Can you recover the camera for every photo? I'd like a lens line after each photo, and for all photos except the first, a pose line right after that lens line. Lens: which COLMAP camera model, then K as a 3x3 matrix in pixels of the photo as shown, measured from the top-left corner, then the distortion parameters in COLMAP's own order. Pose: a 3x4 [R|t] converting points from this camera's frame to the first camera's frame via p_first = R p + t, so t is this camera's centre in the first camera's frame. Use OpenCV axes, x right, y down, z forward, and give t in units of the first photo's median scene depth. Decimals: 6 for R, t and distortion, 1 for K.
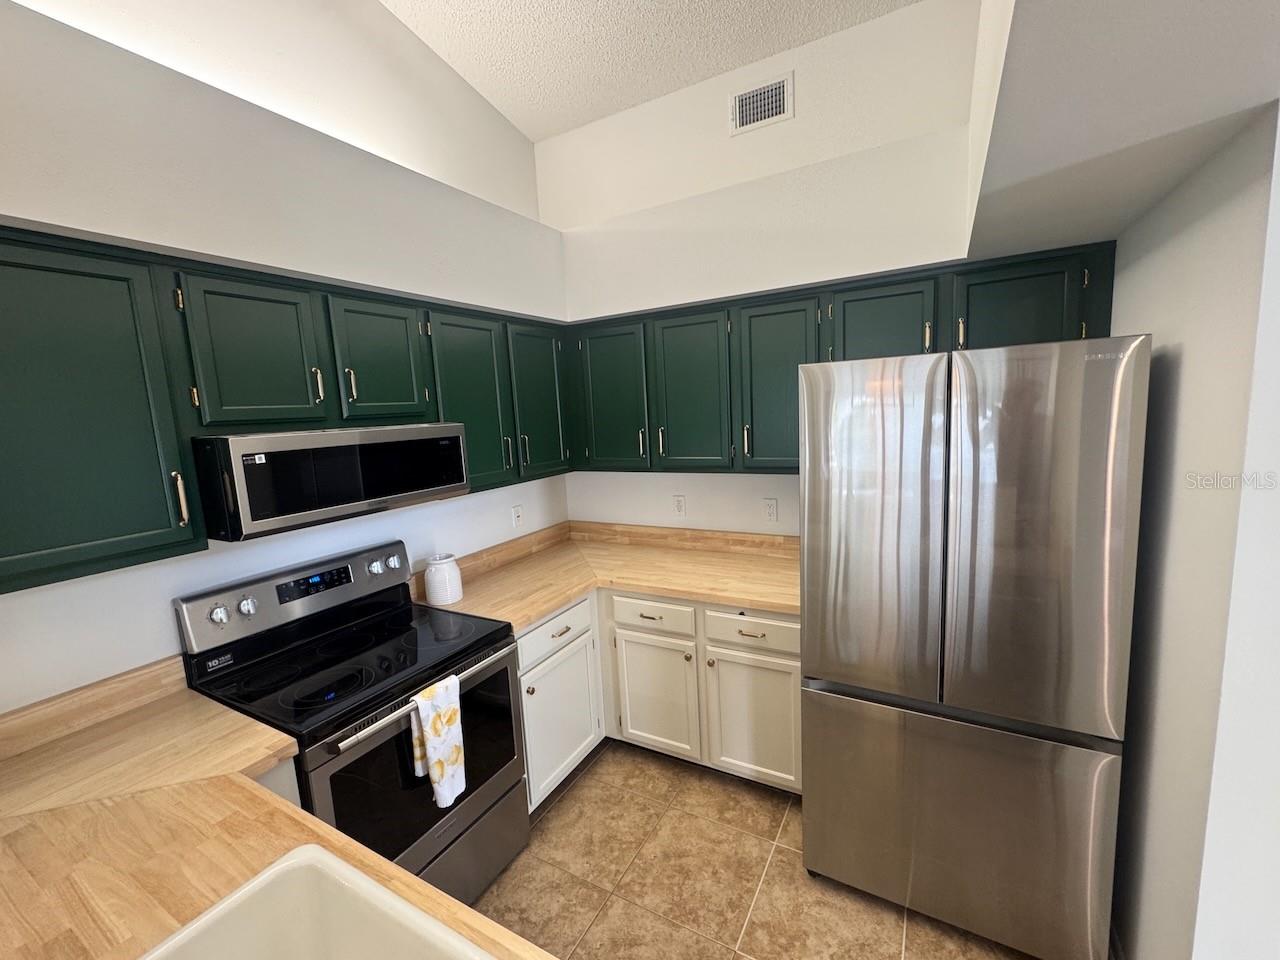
lens RADIAL K [[525.7, 0, 640.9], [0, 525.7, 478.0], [0, 0, 1]] dist [-0.004501, 0.000339]
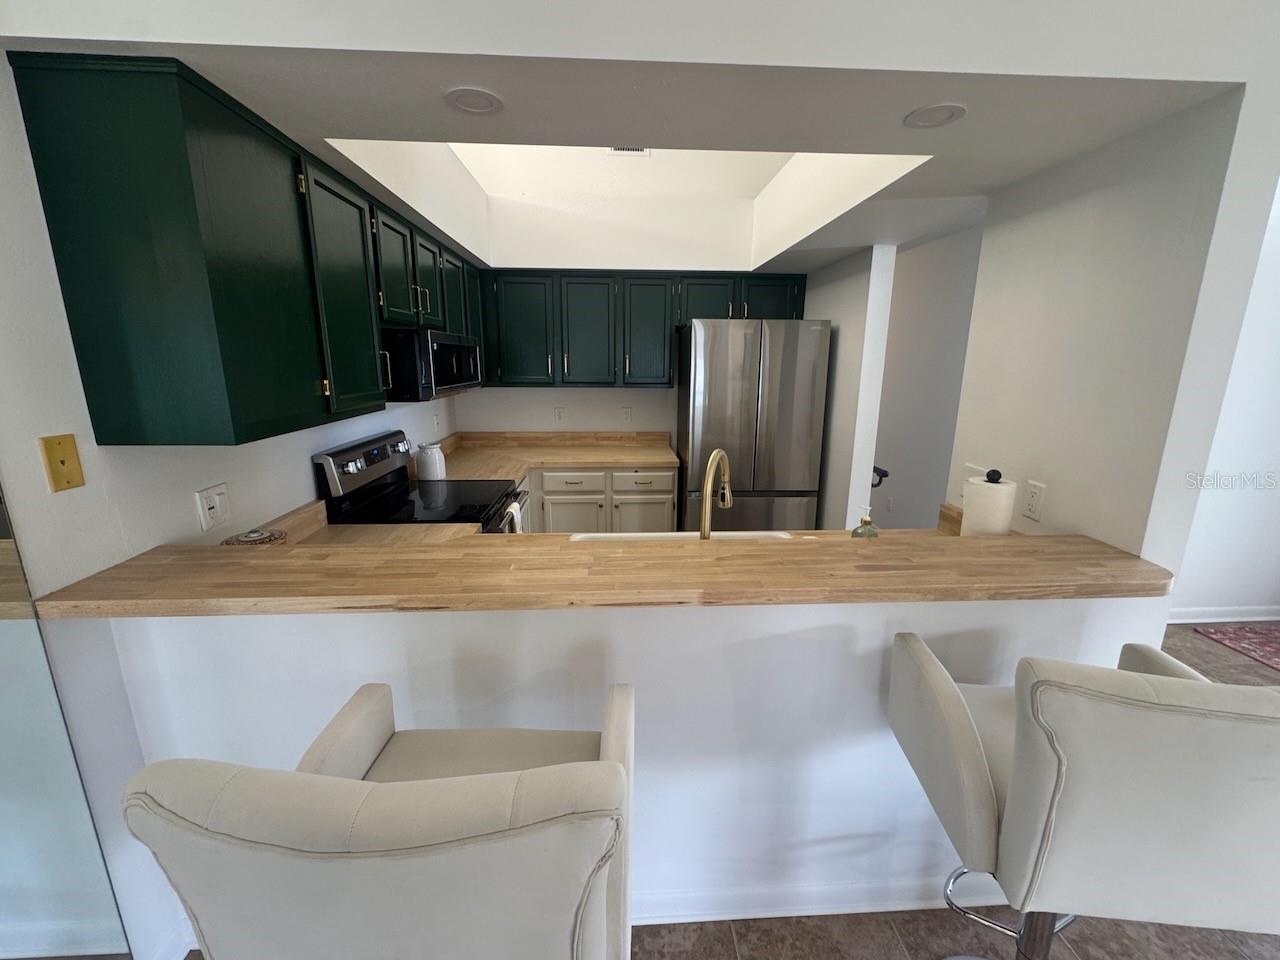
lens RADIAL K [[525.7, 0, 640.9], [0, 525.7, 478.0], [0, 0, 1]] dist [-0.004501, 0.000339]
pose [[0.842042, -0.059256, 0.536147, -0.665319], [0.016121, 0.996268, 0.084791, 0.138242], [-0.539171, -0.062755, 0.839855, -0.373679]]
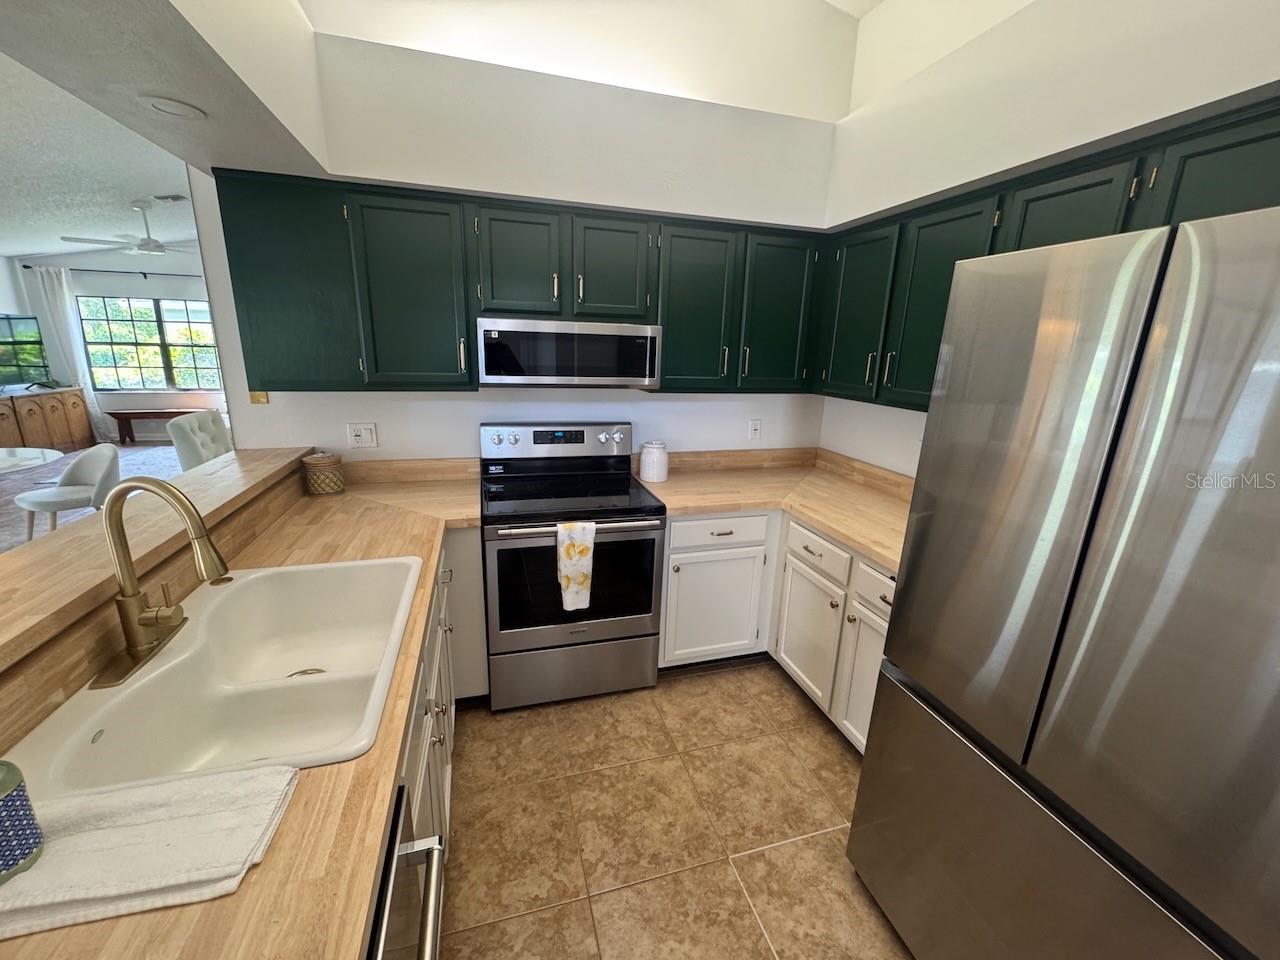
lens RADIAL K [[512.0, 0, 641.3], [0, 512.0, 477.9], [0, 0, 1]] dist [-0.005439, 0.000443]
pose [[0.714575, 0.247295, -0.654391, 0.398305], [-0.159115, 0.968371, 0.192199, 0.008253], [0.681223, -0.033217, 0.731322, 0.127713]]
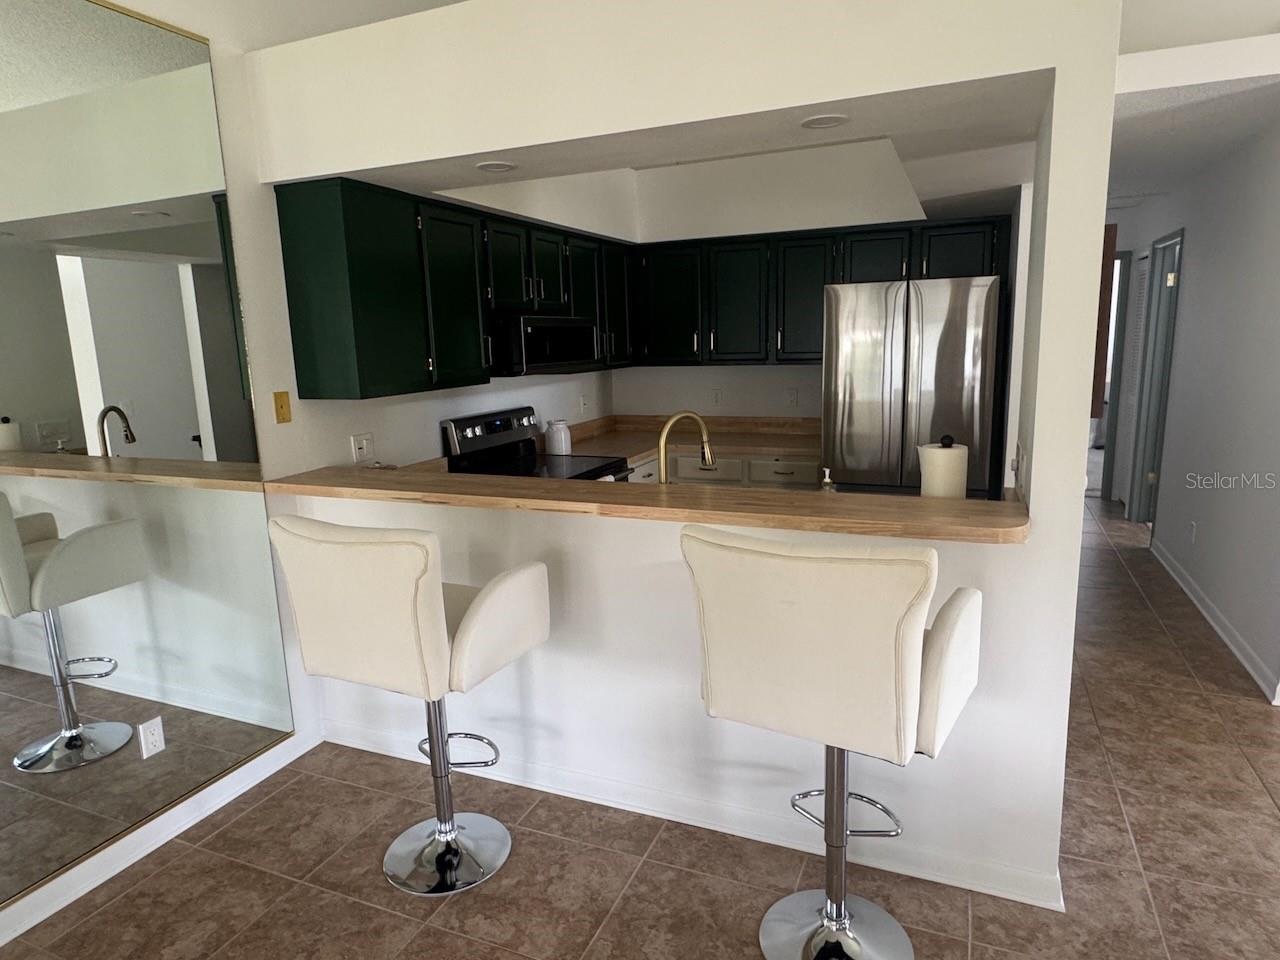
lens RADIAL K [[768.5, 0, 640.0], [0, 768.5, 480.0], [0, 0, 1]] dist [-0.002833, -0.000380]
pose [[0.993974, 0.005429, 0.109484, -0.400120], [-0.010987, 0.998678, 0.050218, 0.209092], [-0.109067, -0.051118, 0.992719, -1.017812]]
